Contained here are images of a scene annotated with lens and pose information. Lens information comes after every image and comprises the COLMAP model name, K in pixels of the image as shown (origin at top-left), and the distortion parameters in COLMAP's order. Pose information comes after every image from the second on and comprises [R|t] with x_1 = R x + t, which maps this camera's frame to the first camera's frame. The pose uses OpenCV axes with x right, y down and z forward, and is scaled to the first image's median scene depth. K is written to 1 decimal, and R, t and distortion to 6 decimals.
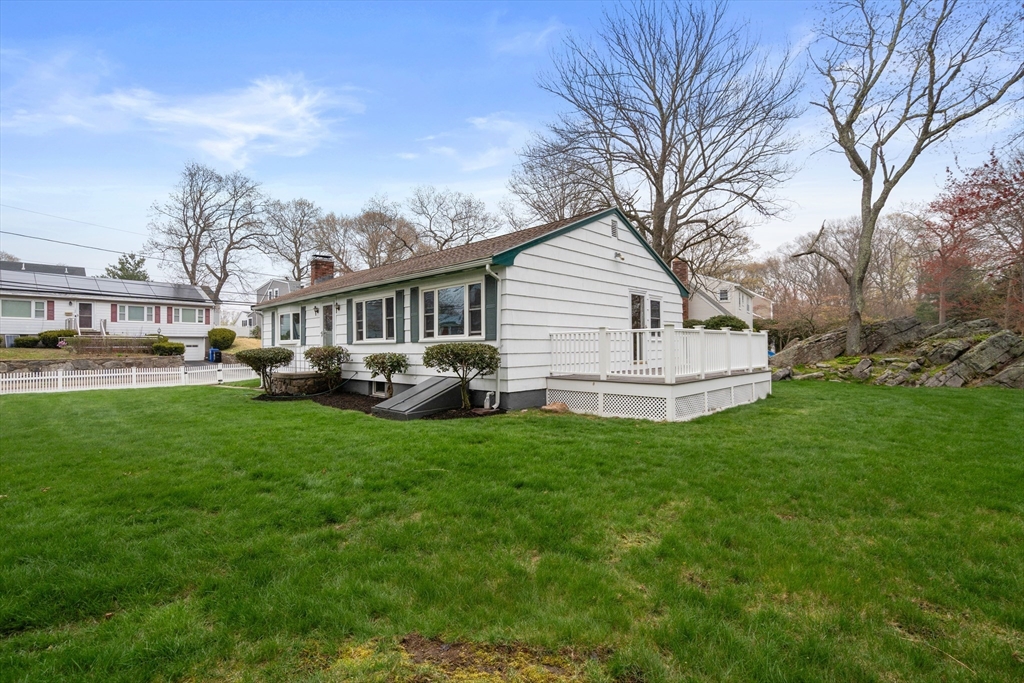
lens RADIAL K [[459.8, 0, 508.5], [0, 459.8, 342.1], [0, 0, 1]] dist [-0.002317, 0.000574]
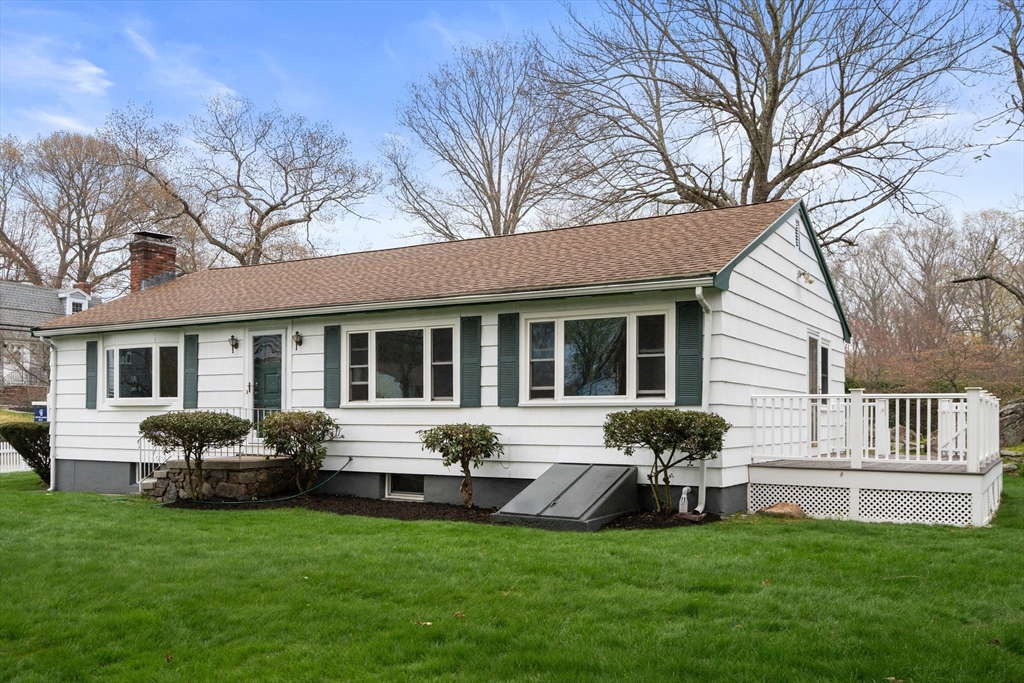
lens RADIAL K [[891.7, 0, 511.1], [0, 891.7, 412.4], [0, 0, 1]] dist [-0.002258, -0.003165]
pose [[0.974508, 0.016525, 0.223744, -0.211468], [-0.017022, 0.999855, 0.000293, 0.003552], [-0.223707, -0.004094, 0.974648, -0.054662]]
